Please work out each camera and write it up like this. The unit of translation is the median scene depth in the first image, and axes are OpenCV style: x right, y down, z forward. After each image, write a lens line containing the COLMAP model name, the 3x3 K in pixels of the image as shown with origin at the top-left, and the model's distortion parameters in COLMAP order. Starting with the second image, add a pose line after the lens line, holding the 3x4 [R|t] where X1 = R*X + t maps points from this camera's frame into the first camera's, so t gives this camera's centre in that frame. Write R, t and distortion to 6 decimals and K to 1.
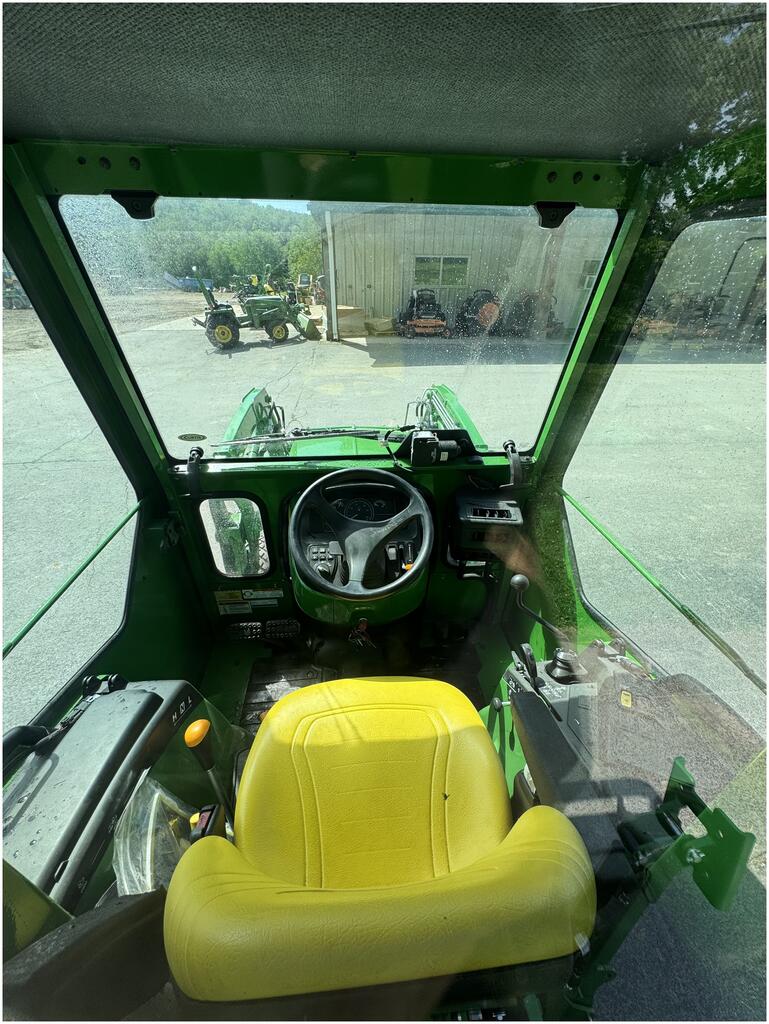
lens RADIAL K [[410.3, 0, 384.5], [0, 410.3, 512.0], [0, 0, 1]] dist [0.000177, 0.000002]
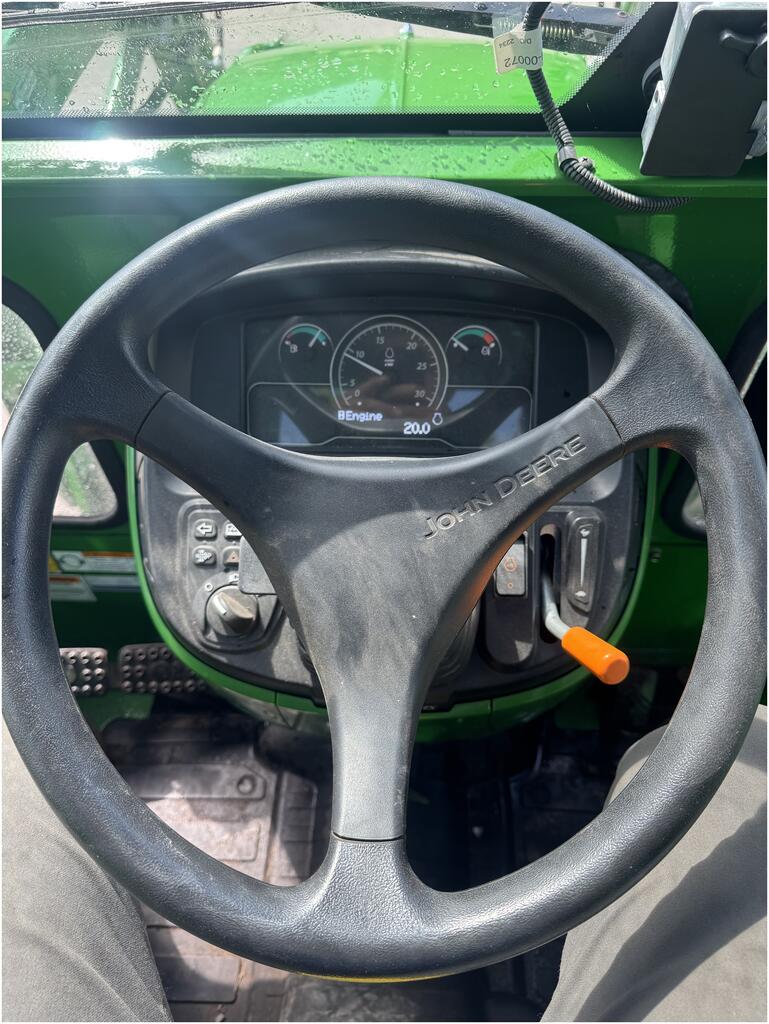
lens RADIAL K [[758.8, 0, 384.5], [0, 758.8, 512.0], [0, 0, 1]] dist [0.003616, -0.004736]
pose [[0.995388, 0.060690, -0.074291, -0.026503], [-0.036980, 0.957336, 0.286601, -0.051532], [0.088515, -0.282532, 0.955165, 0.558015]]
